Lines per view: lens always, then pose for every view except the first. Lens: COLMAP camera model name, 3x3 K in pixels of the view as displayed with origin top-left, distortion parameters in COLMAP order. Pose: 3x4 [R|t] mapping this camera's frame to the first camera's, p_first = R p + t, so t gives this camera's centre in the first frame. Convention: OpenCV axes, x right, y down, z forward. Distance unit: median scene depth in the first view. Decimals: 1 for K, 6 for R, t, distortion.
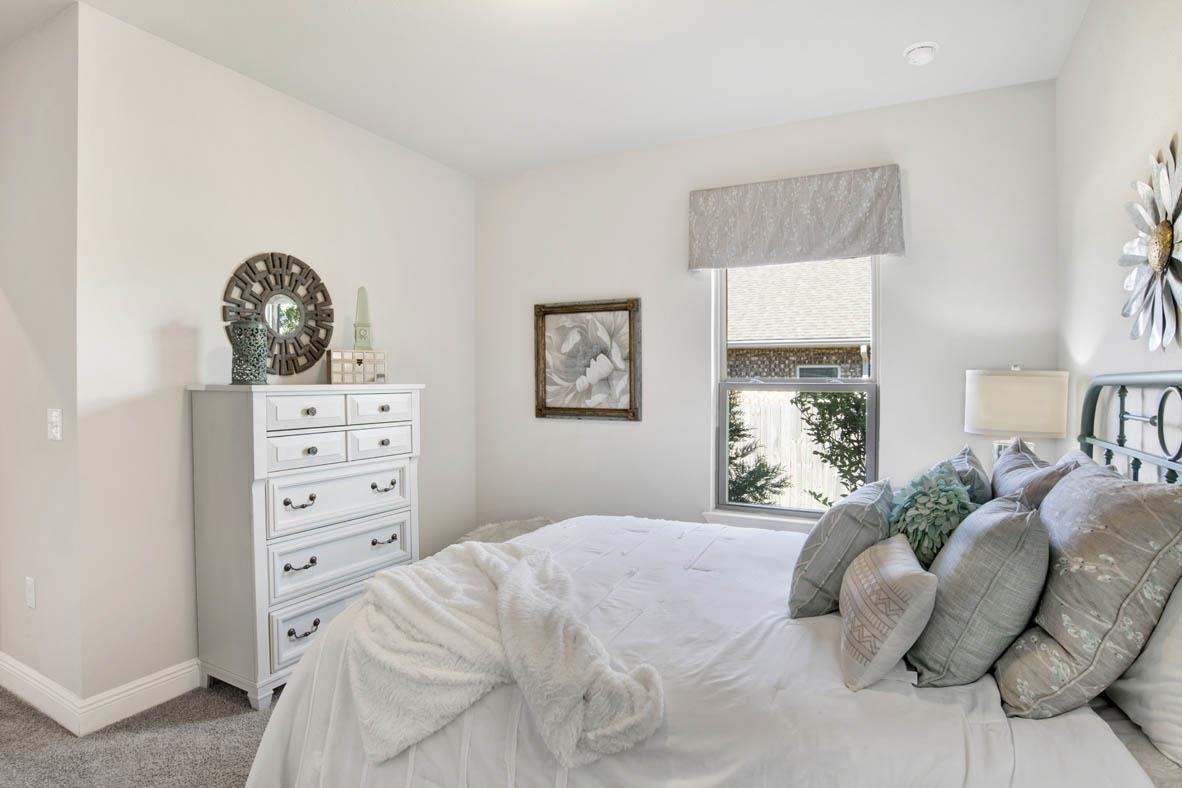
lens RADIAL K [[626.3, 0, 599.8], [0, 626.3, 390.5], [0, 0, 1]] dist [-0.049323, 0.002391]
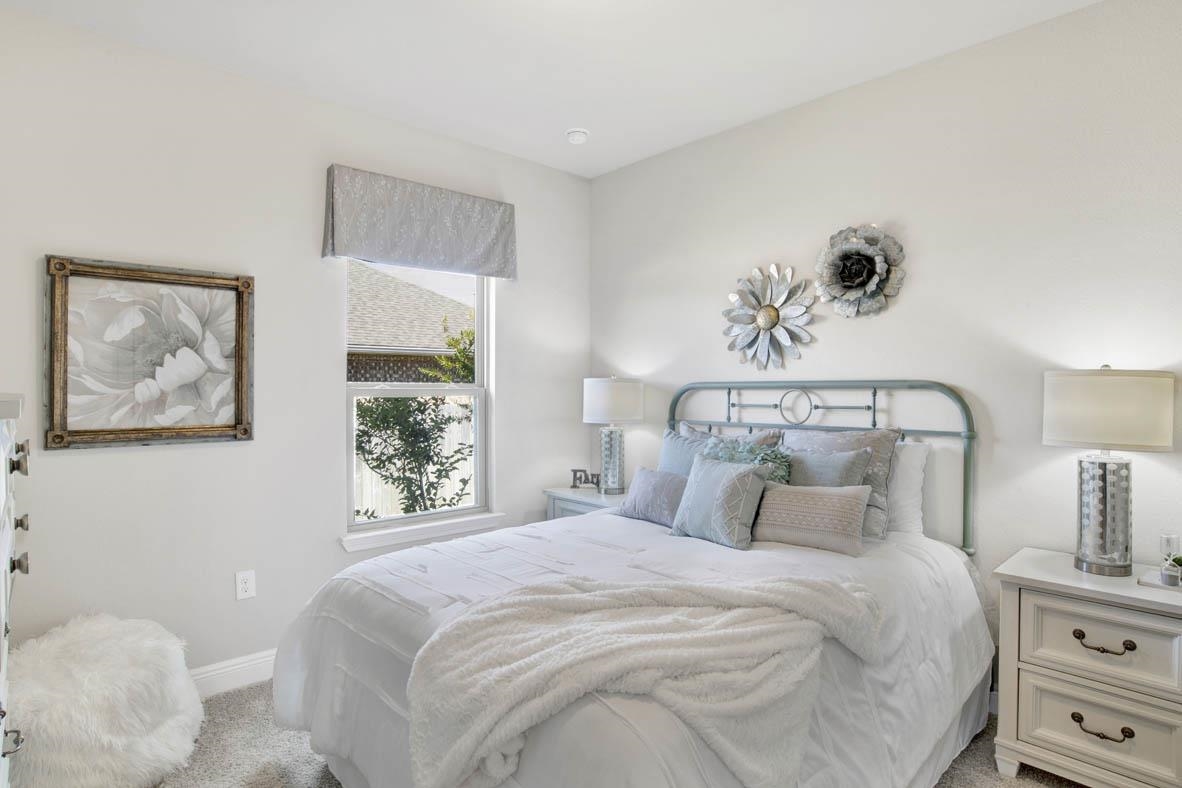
lens RADIAL K [[626.3, 0, 598.1], [0, 626.3, 391.4], [0, 0, 1]] dist [-0.049323, 0.002391]
pose [[0.332981, -0.011497, 0.942864, -0.487130], [0.013309, 0.999883, 0.007492, -0.009036], [-0.942840, 0.010054, 0.333095, 0.352539]]
